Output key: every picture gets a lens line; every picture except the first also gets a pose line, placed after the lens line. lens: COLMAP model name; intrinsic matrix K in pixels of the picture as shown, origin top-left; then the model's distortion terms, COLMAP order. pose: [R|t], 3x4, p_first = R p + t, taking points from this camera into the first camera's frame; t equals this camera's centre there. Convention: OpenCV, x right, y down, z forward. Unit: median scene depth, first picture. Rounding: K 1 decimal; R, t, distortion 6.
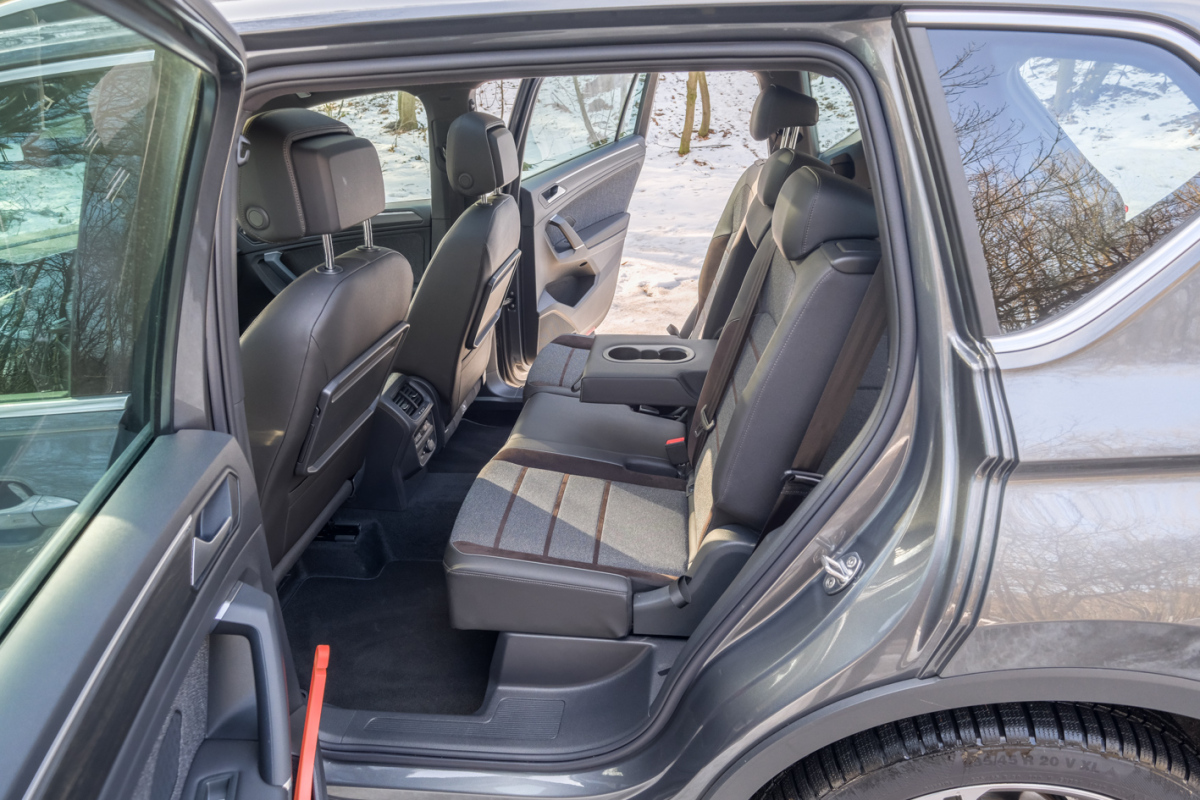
lens RADIAL K [[678.1, 0, 600.0], [0, 678.1, 400.0], [0, 0, 1]] dist [-0.000656, -0.000044]
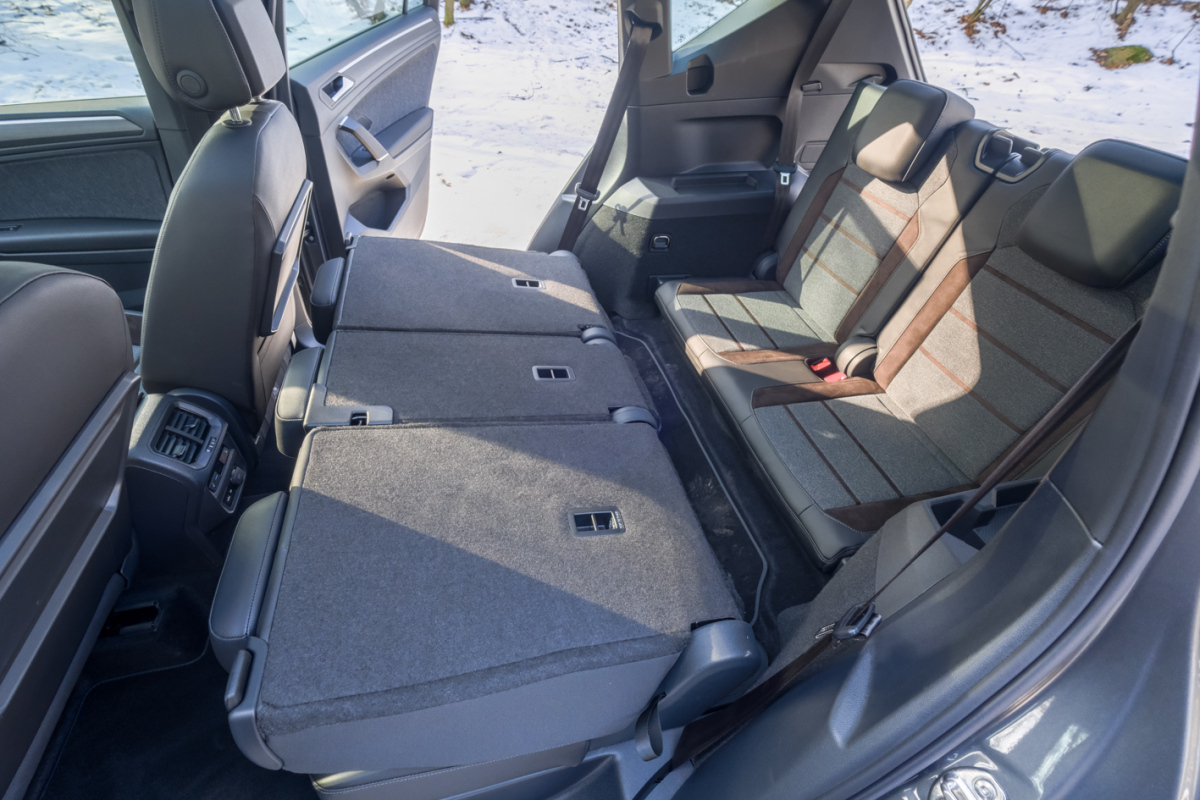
lens RADIAL K [[531.9, 0, 596.5], [0, 531.9, 398.1], [0, 0, 1]] dist [-0.002475, 0.005530]
pose [[0.938947, -0.155846, 0.306742, -0.032260], [0.070810, 0.959976, 0.270982, -0.103942], [-0.336697, -0.232718, 0.912402, 0.251150]]
